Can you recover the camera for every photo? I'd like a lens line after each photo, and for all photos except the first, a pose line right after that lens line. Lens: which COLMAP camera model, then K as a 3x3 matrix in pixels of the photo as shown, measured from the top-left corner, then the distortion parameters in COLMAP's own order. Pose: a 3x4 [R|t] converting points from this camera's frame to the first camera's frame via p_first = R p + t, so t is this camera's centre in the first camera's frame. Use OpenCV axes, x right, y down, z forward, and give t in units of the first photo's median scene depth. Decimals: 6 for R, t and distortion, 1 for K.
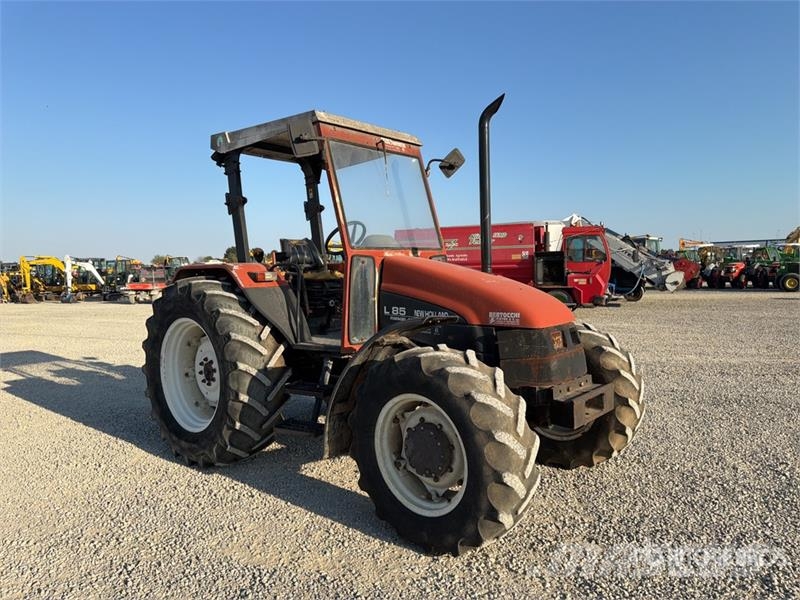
lens RADIAL K [[559.4, 0, 400.0], [0, 559.4, 300.0], [0, 0, 1]] dist [0.064716, -0.089962]
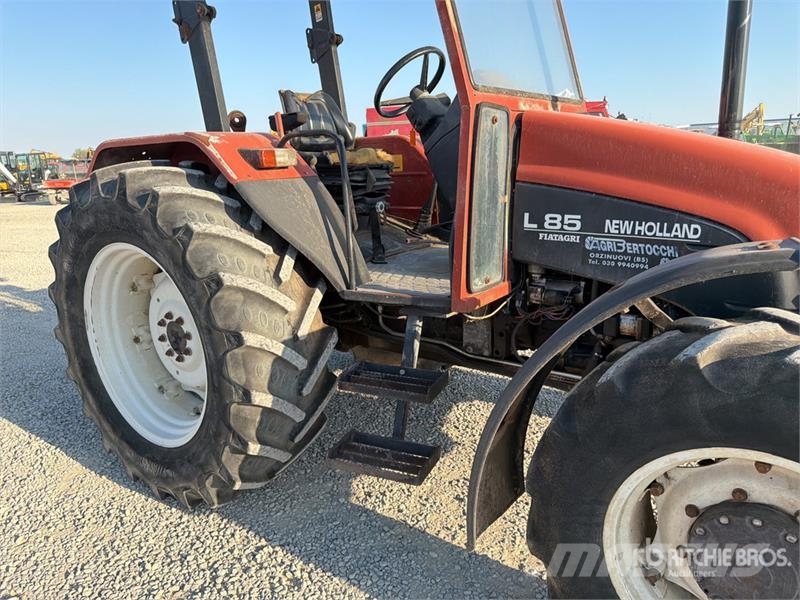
lens RADIAL K [[577.0, 0, 419.9], [0, 577.0, 311.6], [0, 0, 1]] dist [0.054819, -0.109746]
pose [[0.993313, -0.043568, 0.106921, -0.167983], [0.021031, 0.978853, 0.203480, -0.008656], [-0.113525, -0.199871, 0.973223, 0.435550]]
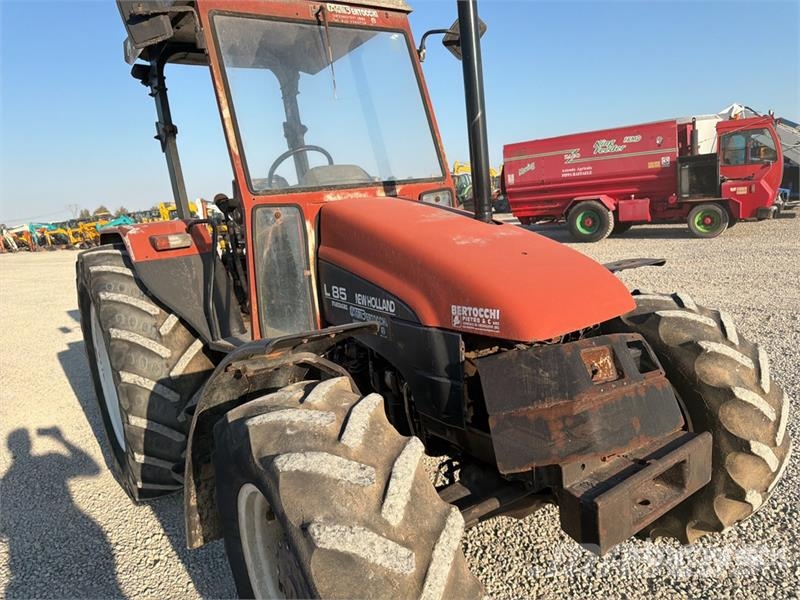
lens RADIAL K [[581.8, 0, 410.4], [0, 581.8, 281.4], [0, 0, 1]] dist [0.011564, 0.005453]
pose [[0.974180, -0.035604, -0.222946, 0.192455], [0.058178, 0.993726, 0.095520, -0.043222], [0.218146, -0.106024, 0.970140, 0.356053]]
